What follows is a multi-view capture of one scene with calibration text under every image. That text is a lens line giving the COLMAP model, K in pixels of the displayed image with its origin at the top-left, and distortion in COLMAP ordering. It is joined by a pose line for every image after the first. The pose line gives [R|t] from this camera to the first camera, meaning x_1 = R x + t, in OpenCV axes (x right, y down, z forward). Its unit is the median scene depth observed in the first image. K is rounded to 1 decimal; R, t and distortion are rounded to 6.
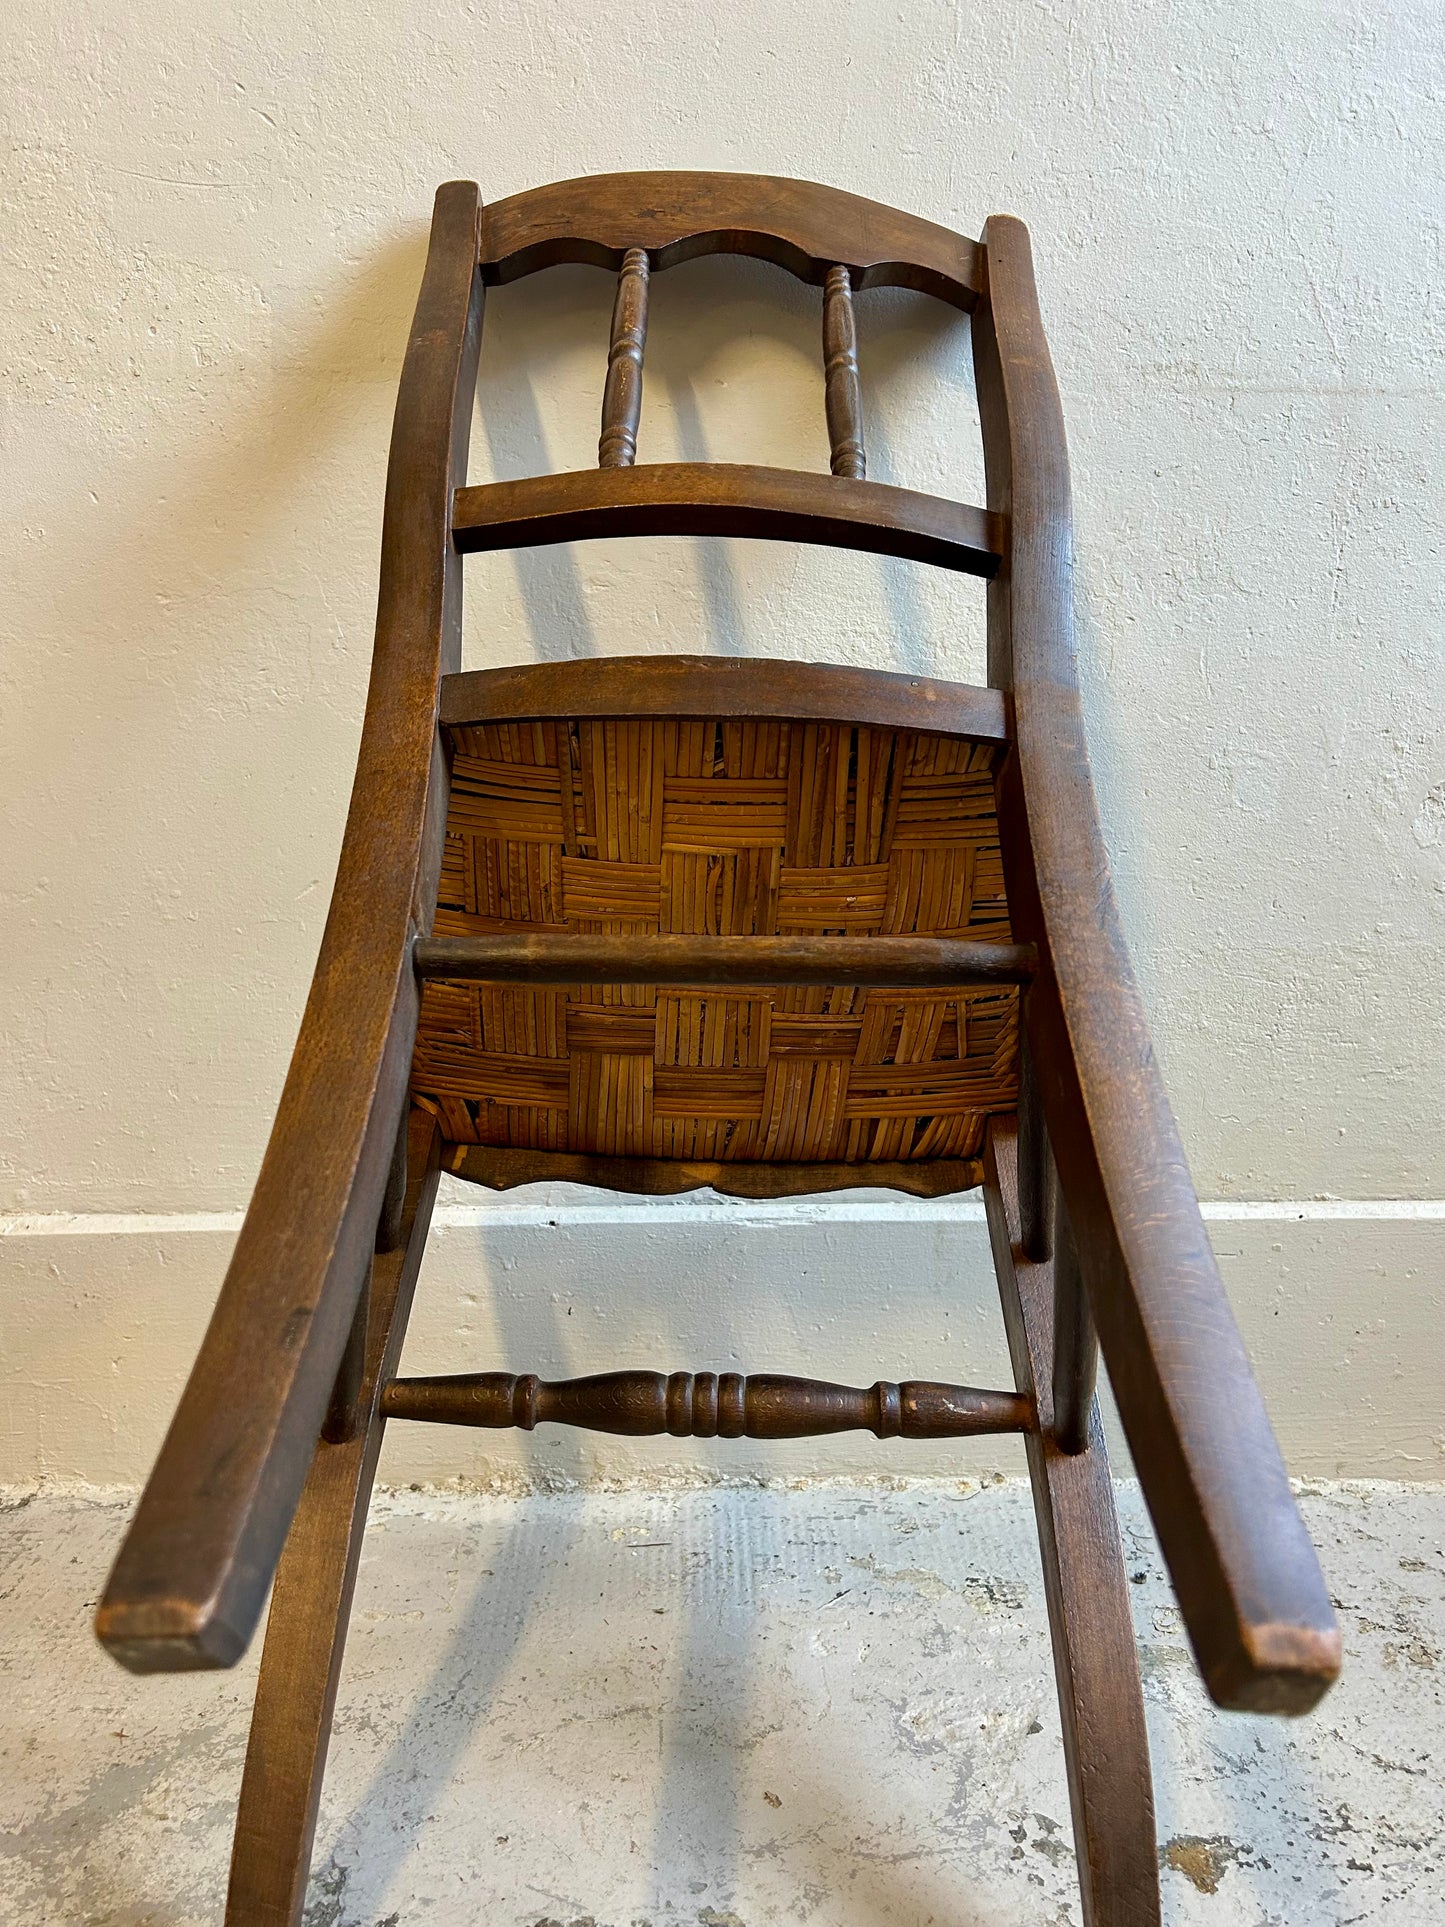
lens RADIAL K [[1467.9, 0, 712.0], [0, 1467.9, 977.8], [0, 0, 1]] dist [0.023370, -0.036662]
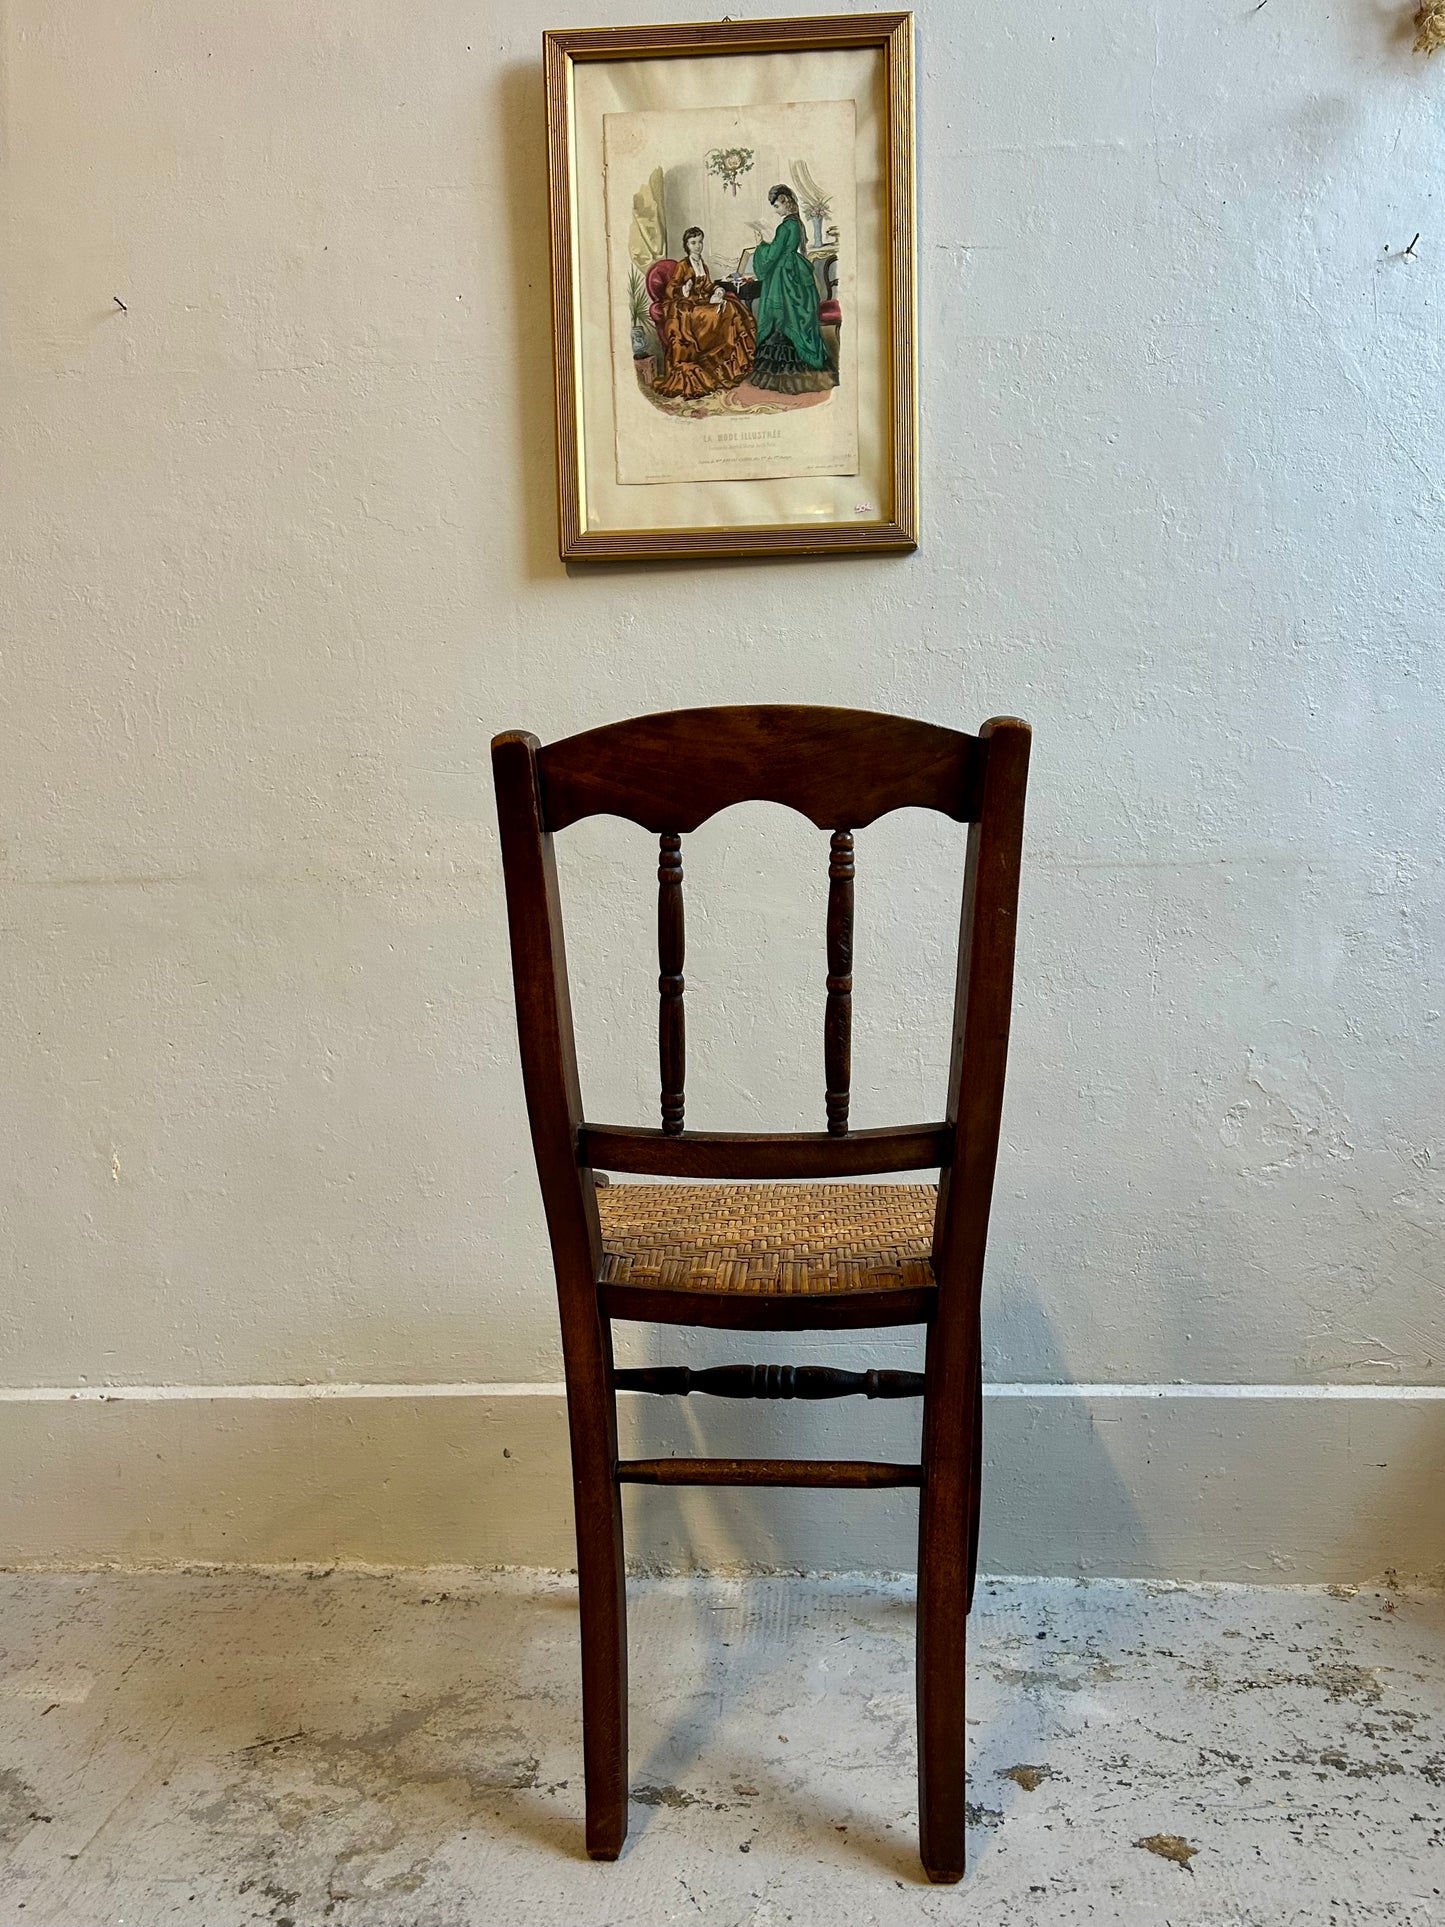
lens RADIAL K [[1537.7, 0, 709.2], [0, 1537.7, 960.5], [0, 0, 1]] dist [0.017490, -0.026072]
pose [[0.994578, -0.018133, -0.102397, 0.125598], [0.005615, 0.992607, -0.121243, -0.097100], [0.103839, 0.120010, 0.987327, -0.710423]]
